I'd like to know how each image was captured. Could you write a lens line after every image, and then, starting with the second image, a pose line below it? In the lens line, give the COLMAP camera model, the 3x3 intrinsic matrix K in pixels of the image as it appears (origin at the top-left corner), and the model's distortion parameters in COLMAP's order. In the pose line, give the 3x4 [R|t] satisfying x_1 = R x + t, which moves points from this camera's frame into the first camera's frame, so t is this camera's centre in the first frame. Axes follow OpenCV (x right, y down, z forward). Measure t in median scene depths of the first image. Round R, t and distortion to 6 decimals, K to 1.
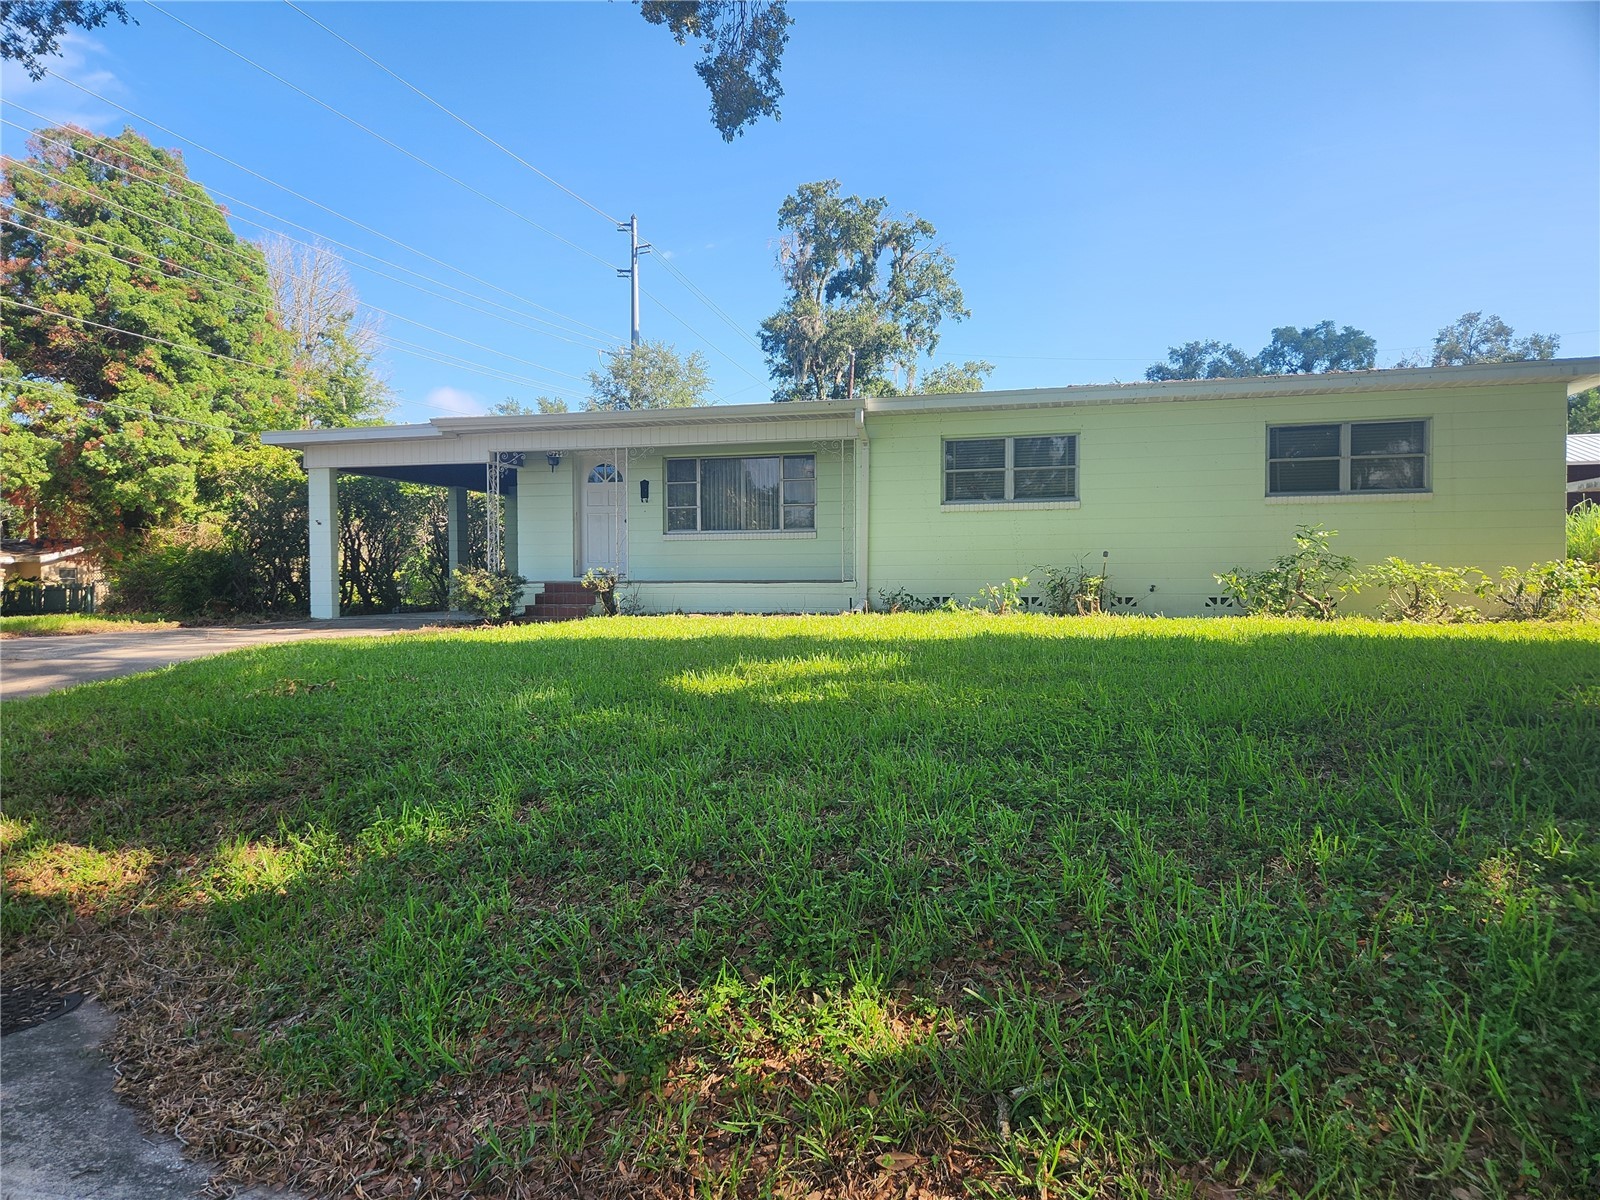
lens RADIAL K [[1087.6, 0, 784.6], [0, 1087.6, 598.5], [0, 0, 1]] dist [0.033345, -0.009964]
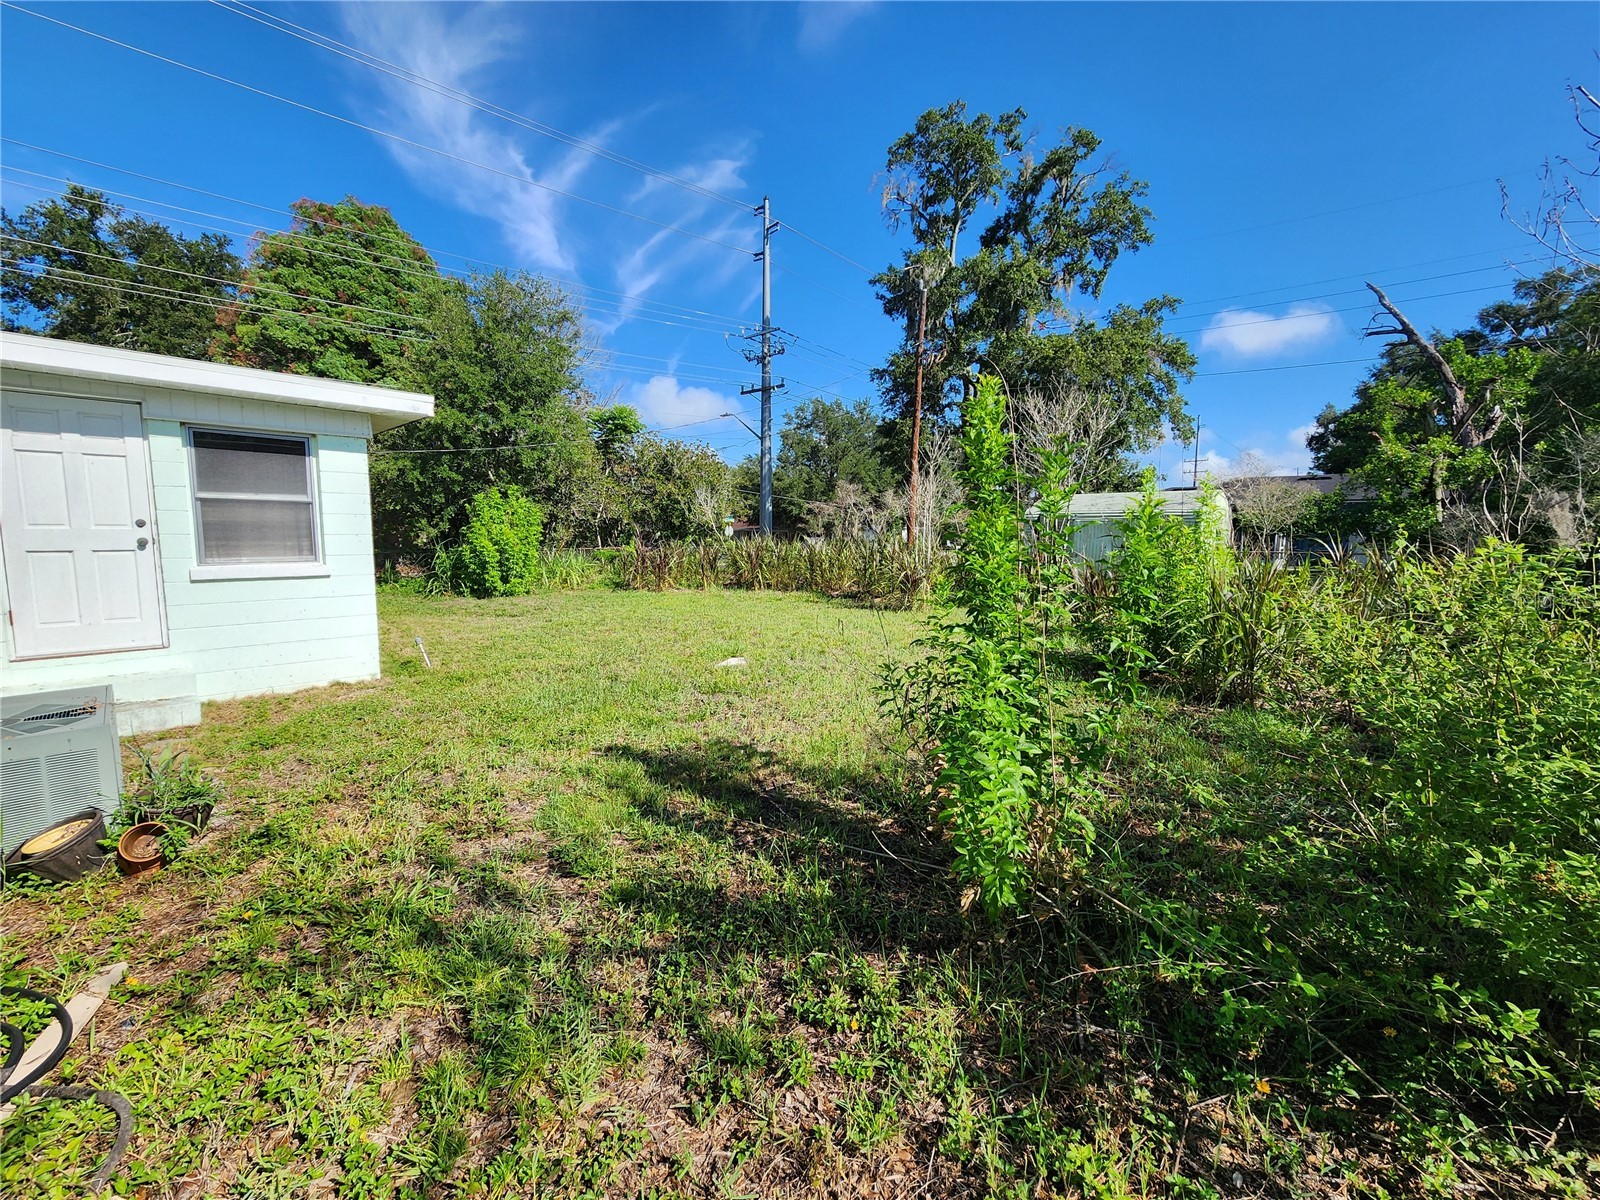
lens RADIAL K [[649.6, 0, 804.2], [0, 649.6, 598.7], [0, 0, 1]] dist [-0.004312, 0.000493]
pose [[0.871383, 0.061397, -0.486747, 0.135085], [-0.020646, 0.995849, 0.088652, -0.017407], [0.490169, -0.067200, 0.869033, 0.288978]]
